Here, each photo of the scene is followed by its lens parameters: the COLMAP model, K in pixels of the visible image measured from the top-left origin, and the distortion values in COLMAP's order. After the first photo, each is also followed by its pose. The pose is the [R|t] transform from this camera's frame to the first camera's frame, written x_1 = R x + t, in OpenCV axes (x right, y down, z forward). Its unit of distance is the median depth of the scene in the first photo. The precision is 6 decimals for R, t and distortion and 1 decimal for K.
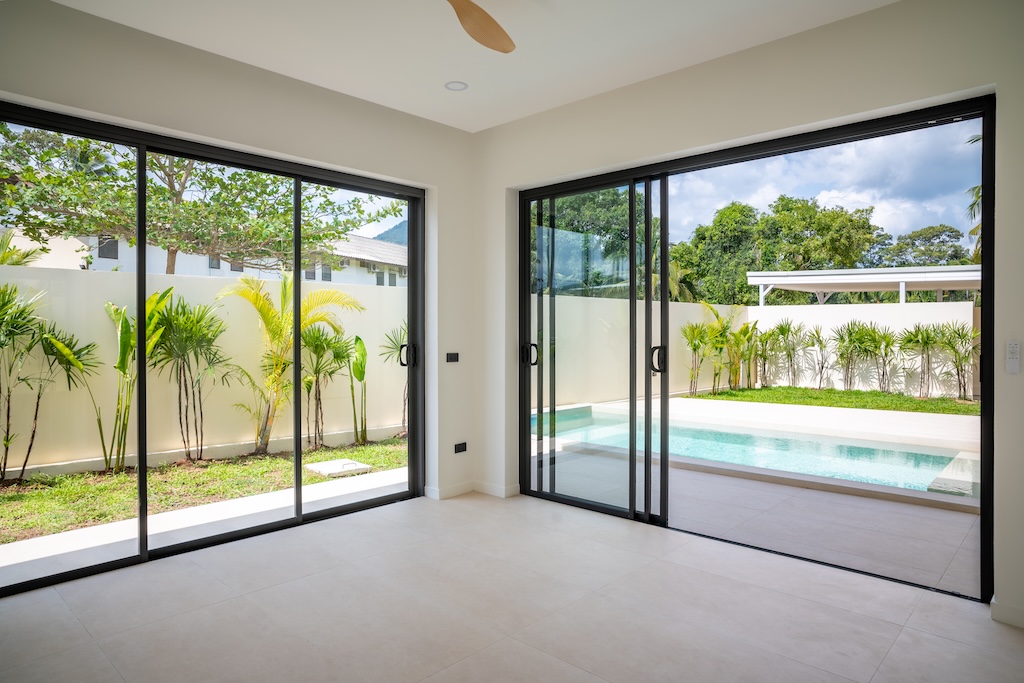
lens RADIAL K [[652.7, 0, 508.8], [0, 652.7, 341.1], [0, 0, 1]] dist [-0.010043, 0.004883]
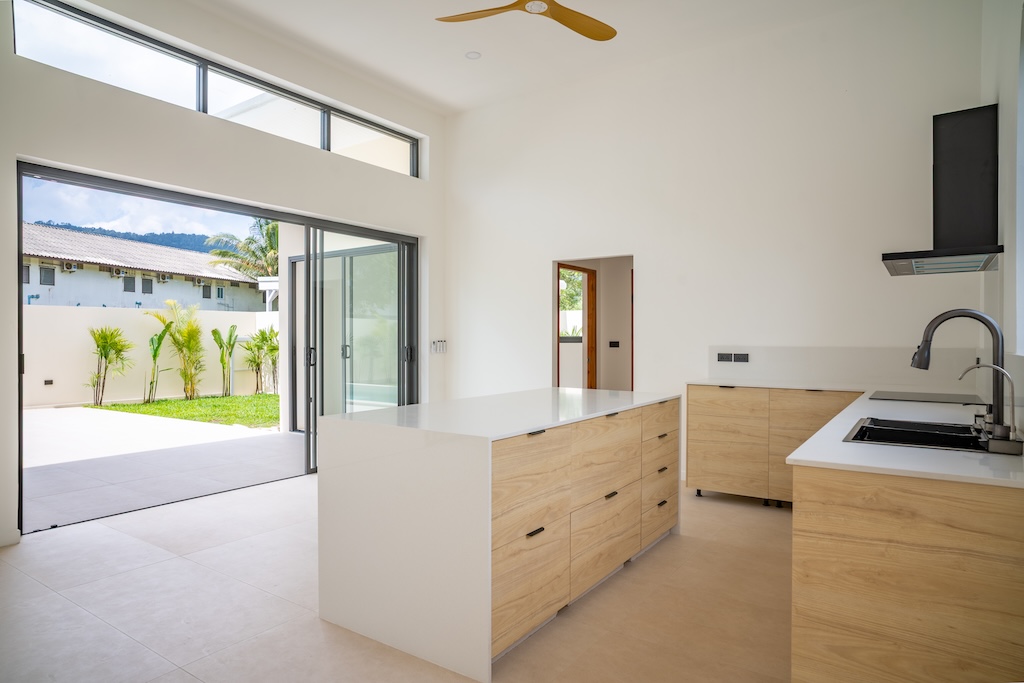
lens RADIAL K [[652.7, 0, 525.1], [0, 652.7, 341.2], [0, 0, 1]] dist [-0.010043, 0.004883]
pose [[0.992743, -0.001615, 0.120245, 0.691197], [0.003361, 0.999892, -0.014314, 0.005829], [-0.120209, 0.014614, 0.992641, -0.010694]]
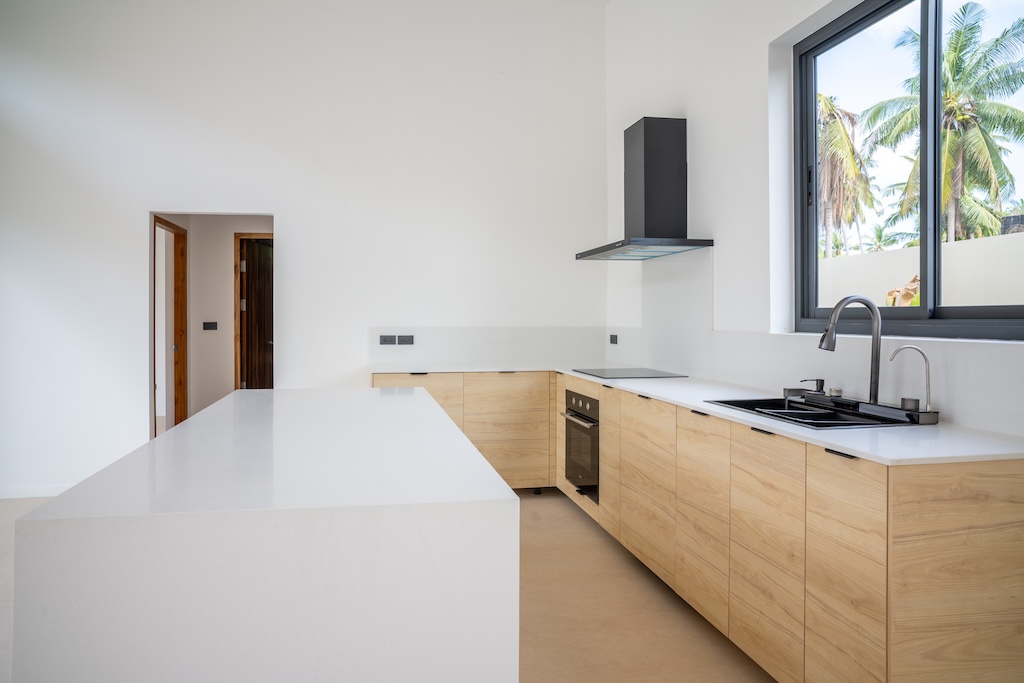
lens RADIAL K [[652.7, 0, 496.1], [0, 652.7, 302.4], [0, 0, 1]] dist [-0.010043, 0.004883]
pose [[0.620324, 0.010977, 0.784269, 0.623735], [0.017516, 0.999459, -0.027843, 0.001324], [-0.784150, 0.031009, 0.619796, 0.092679]]
